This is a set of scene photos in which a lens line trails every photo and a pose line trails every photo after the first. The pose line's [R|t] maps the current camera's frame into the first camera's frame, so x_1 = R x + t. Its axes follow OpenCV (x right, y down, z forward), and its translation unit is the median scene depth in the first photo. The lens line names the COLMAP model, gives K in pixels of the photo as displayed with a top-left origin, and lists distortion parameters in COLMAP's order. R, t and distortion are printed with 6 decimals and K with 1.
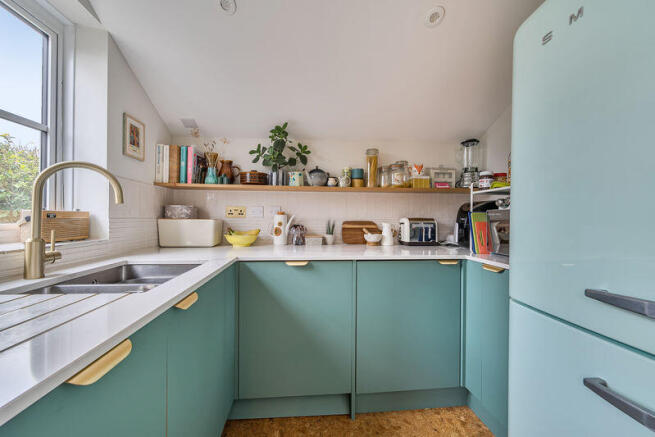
lens RADIAL K [[248.2, 0, 320.8], [0, 248.2, 217.6], [0, 0, 1]] dist [-0.002666, -0.000399]
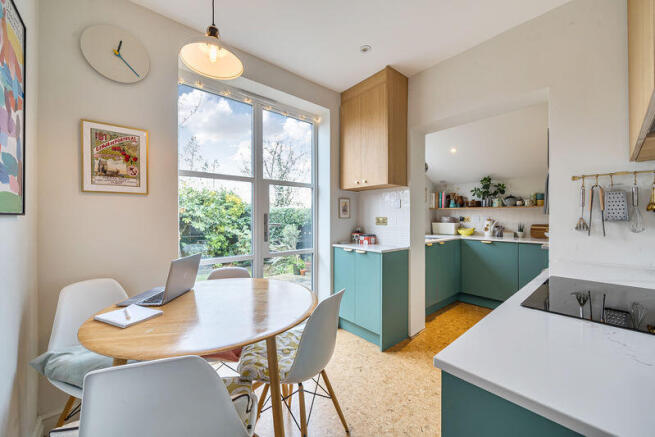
lens RADIAL K [[248.2, 0, 325.2], [0, 248.2, 218.0], [0, 0, 1]] dist [-0.002666, -0.000399]
pose [[0.602032, -0.010238, -0.798406, 0.636452], [0.015123, 0.999885, -0.001418, -0.050974], [0.798328, -0.011221, 0.602118, -1.235979]]
